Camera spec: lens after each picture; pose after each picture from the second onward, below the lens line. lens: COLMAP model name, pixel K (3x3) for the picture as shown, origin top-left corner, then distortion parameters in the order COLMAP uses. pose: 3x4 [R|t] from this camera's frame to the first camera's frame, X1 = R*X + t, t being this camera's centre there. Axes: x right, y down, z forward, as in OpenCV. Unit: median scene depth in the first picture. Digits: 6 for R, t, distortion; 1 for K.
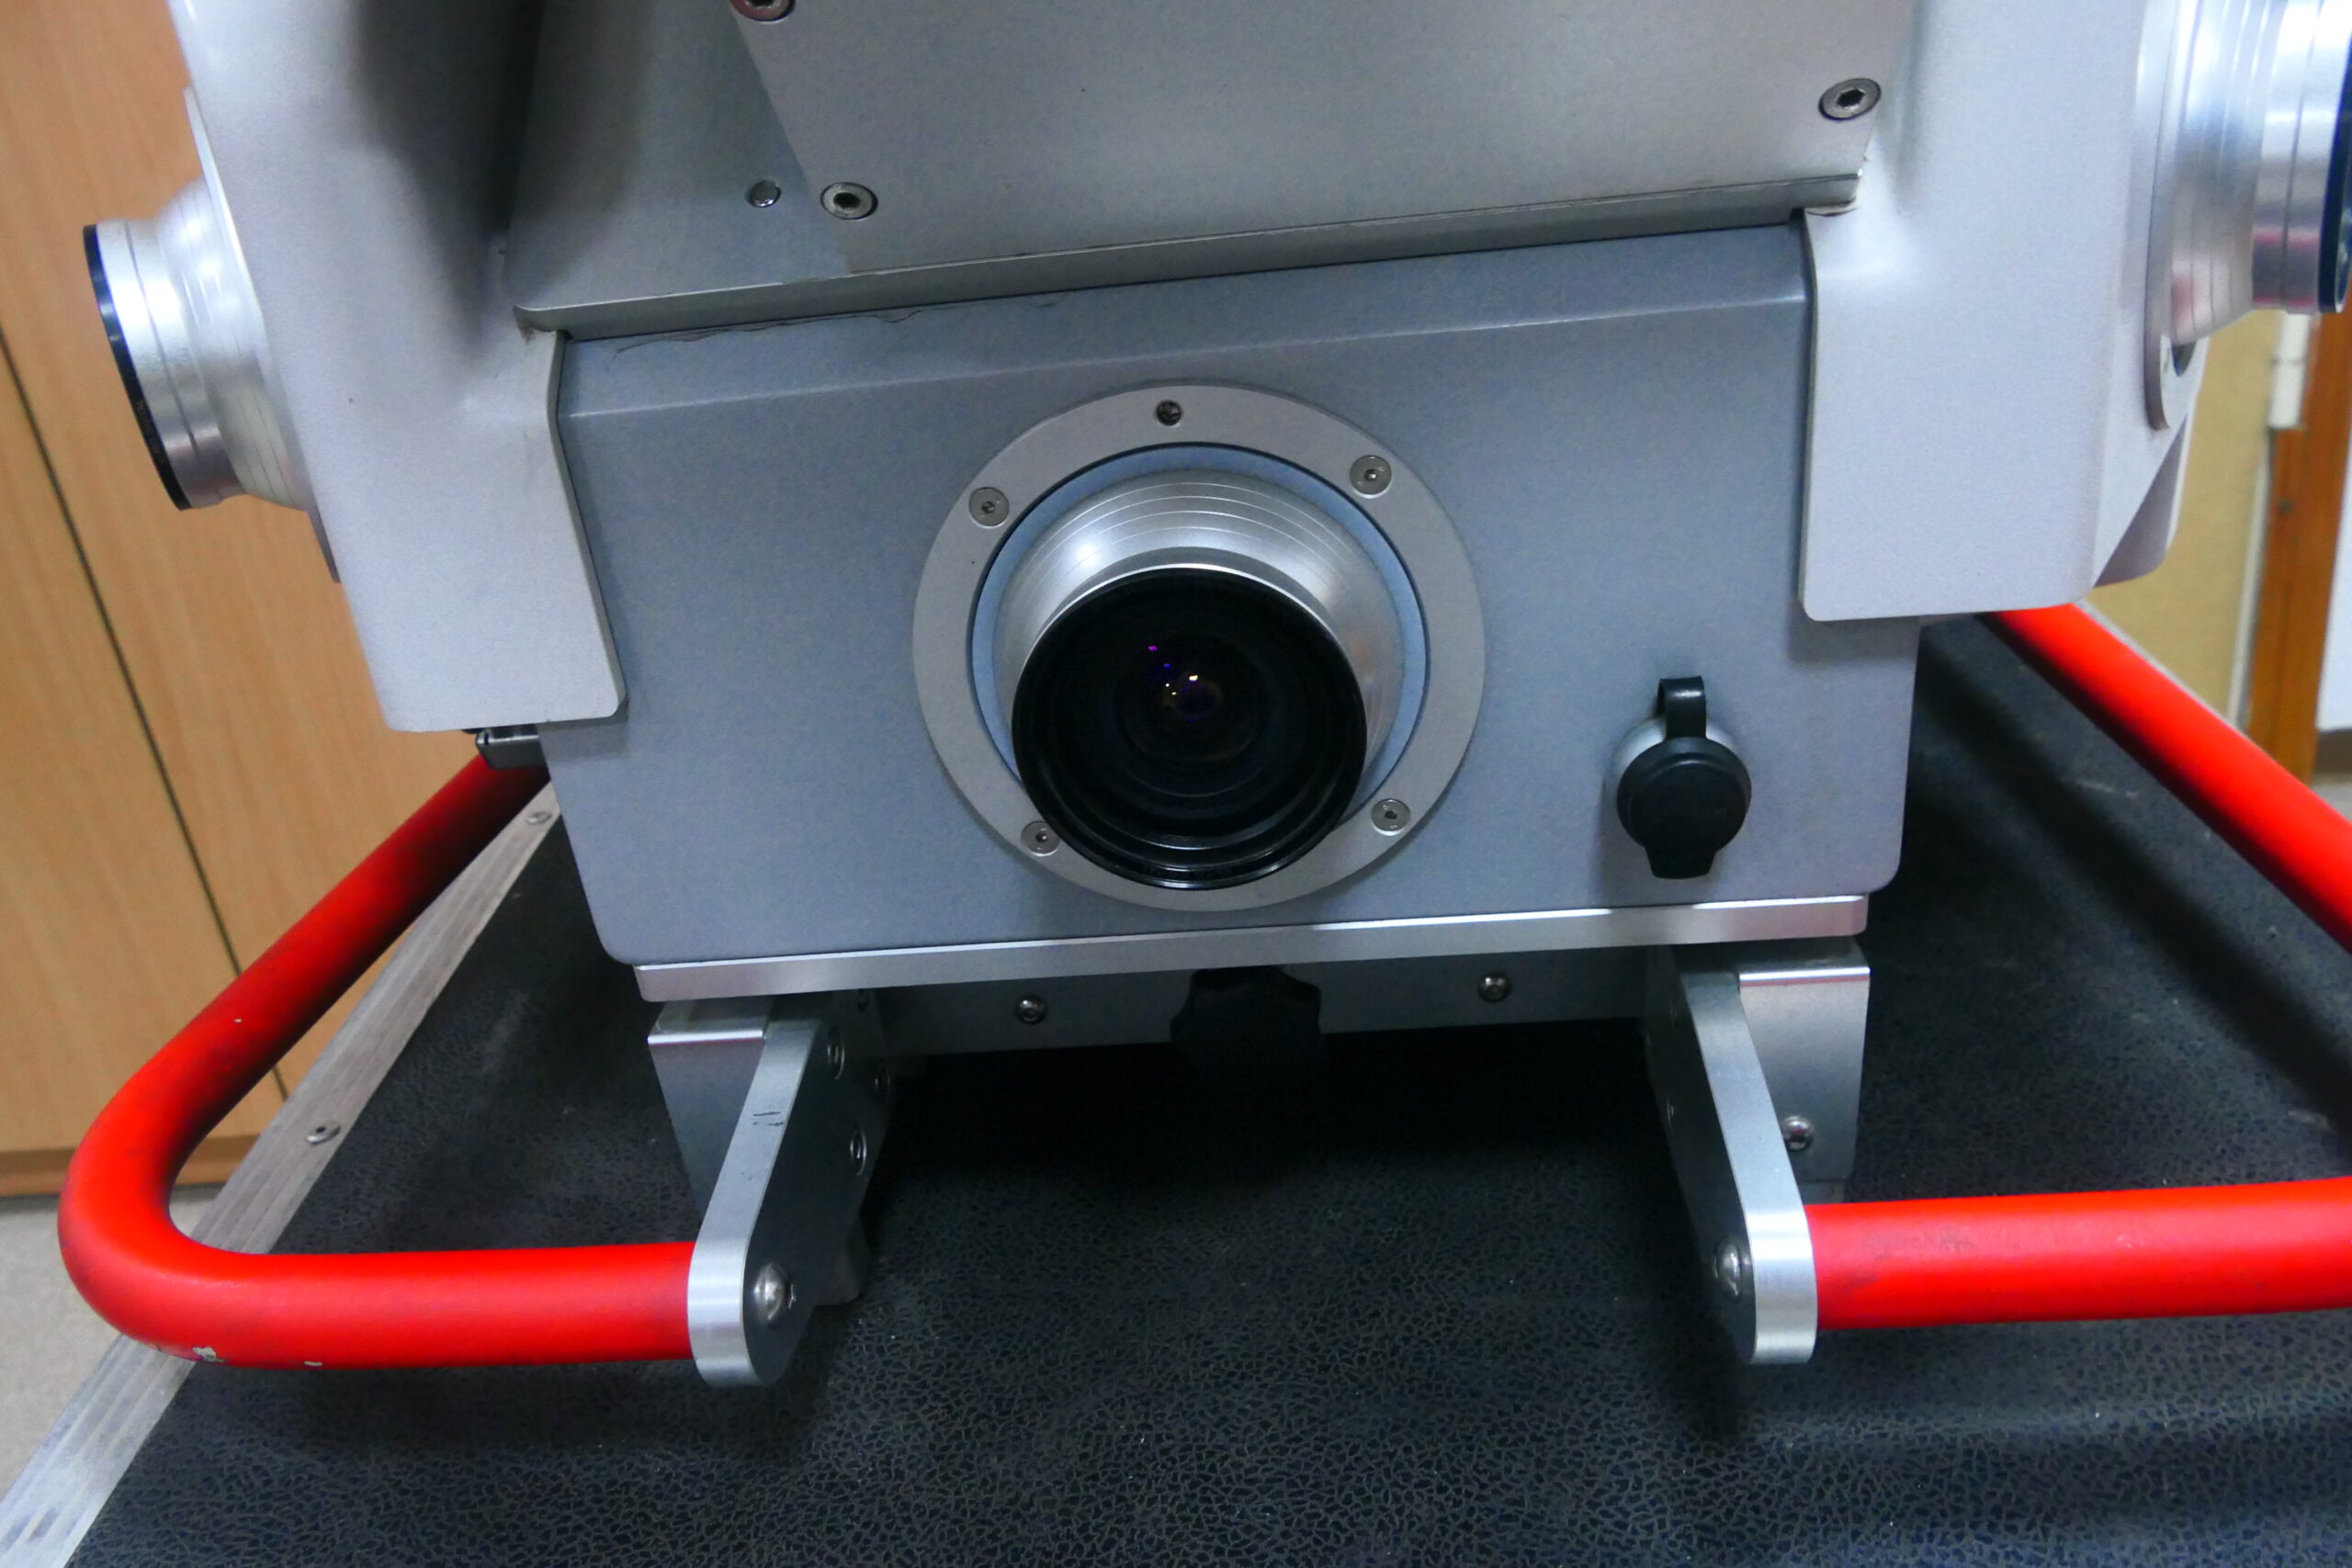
lens RADIAL K [[1866.7, 0, 1176.0], [0, 1866.7, 784.0], [0, 0, 1]] dist [0.002002, -0.041543]
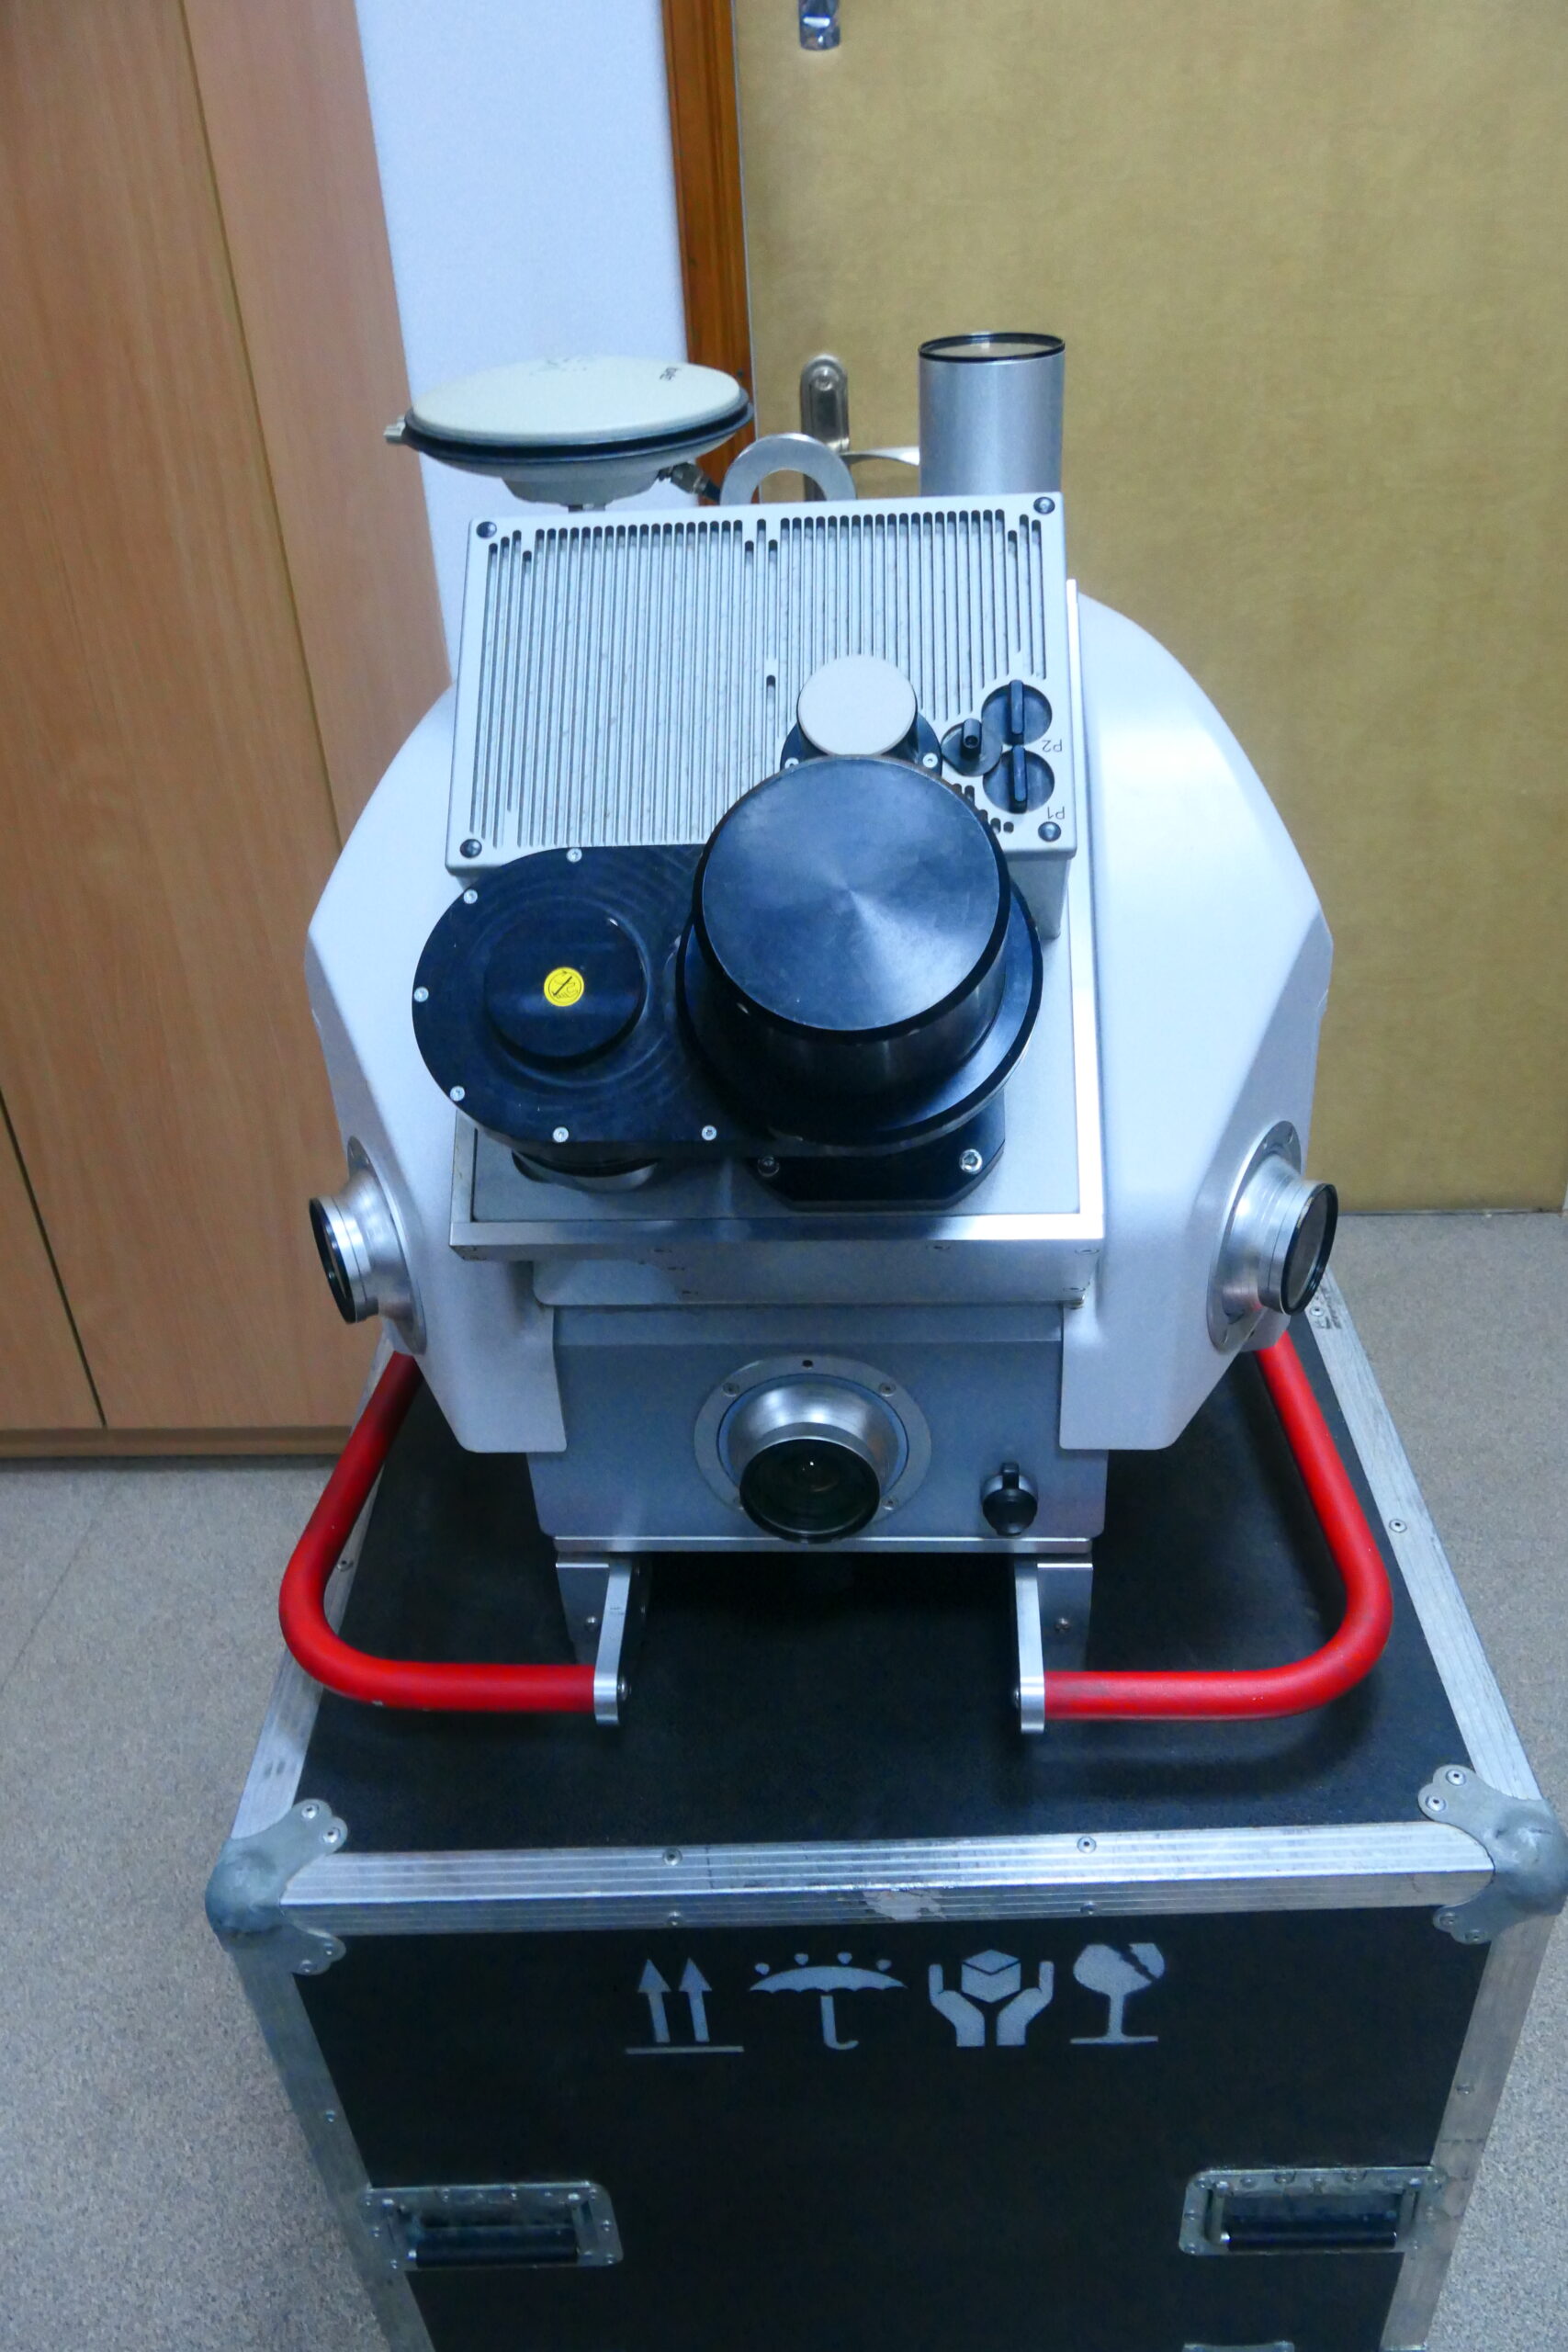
lens RADIAL K [[1866.7, 0, 784.0], [0, 1866.7, 1176.0], [0, 0, 1]] dist [0.002002, -0.041543]
pose [[0.998605, 0.041301, 0.032886, -0.118990], [-0.044837, 0.992323, 0.115264, -0.681062], [-0.027873, -0.116577, 0.992790, -1.342976]]
